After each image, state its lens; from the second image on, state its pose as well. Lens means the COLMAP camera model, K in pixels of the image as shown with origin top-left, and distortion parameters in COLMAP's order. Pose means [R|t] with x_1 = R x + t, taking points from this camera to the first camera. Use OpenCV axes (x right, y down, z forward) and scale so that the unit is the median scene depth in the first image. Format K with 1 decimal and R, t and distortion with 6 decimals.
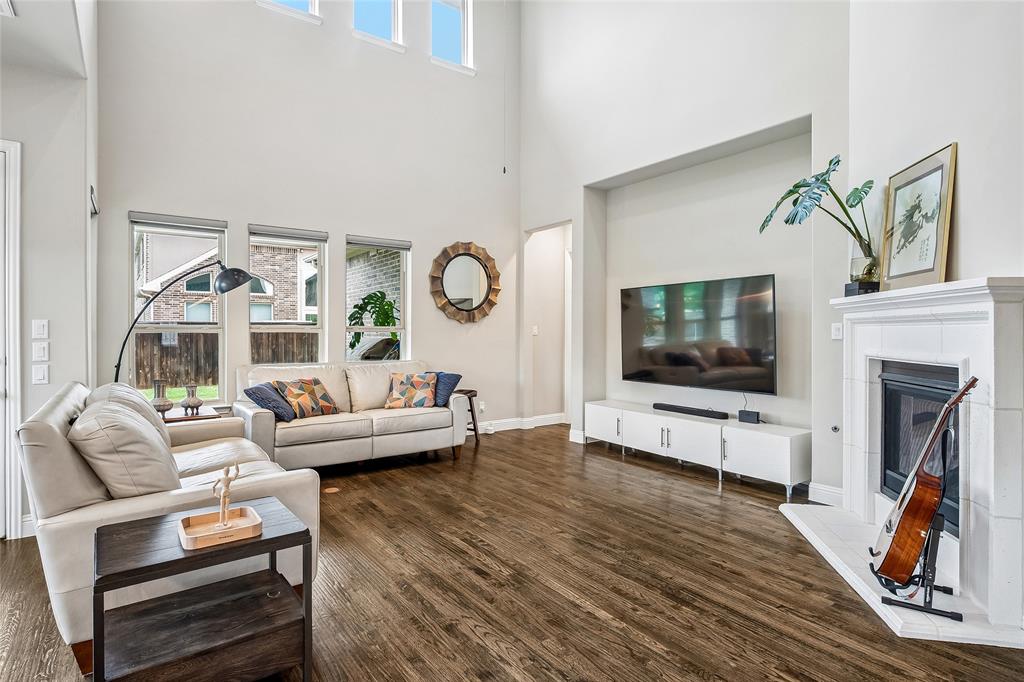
lens RADIAL K [[535.3, 0, 509.9], [0, 535.3, 335.4], [0, 0, 1]] dist [0.000939, -0.000541]
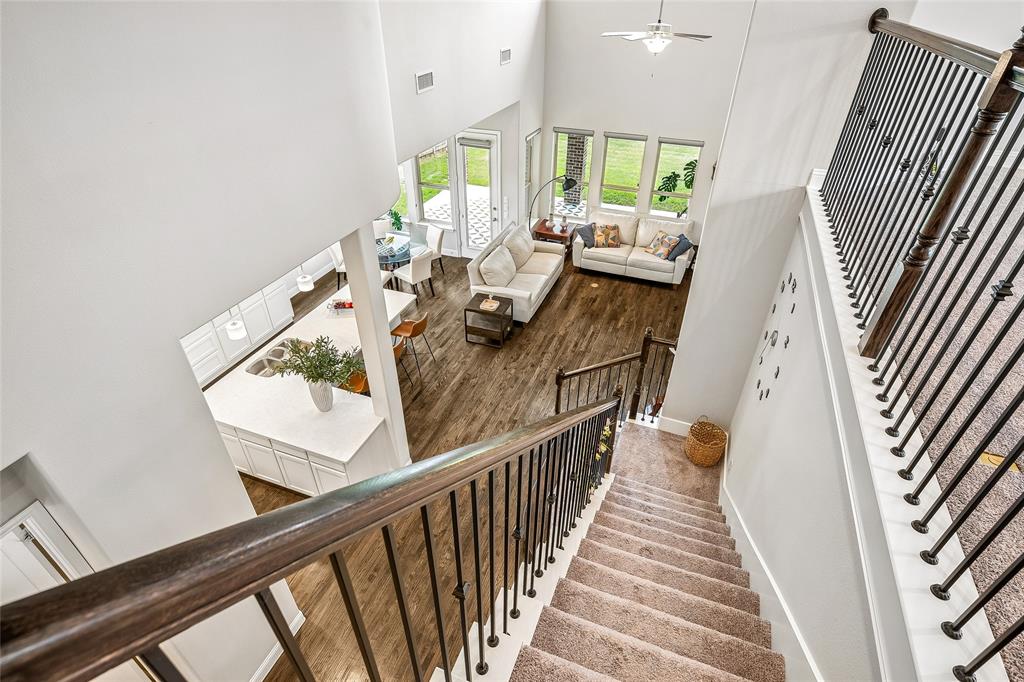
lens RADIAL K [[525.2, 0, 512.0], [0, 525.2, 341.0], [0, 0, 1]] dist [0.000624, 0.000036]
pose [[0.550848, 0.482343, -0.681111, 0.935311], [-0.012119, 0.820623, 0.571341, -0.663042], [0.834518, -0.306467, 0.457884, -0.319434]]
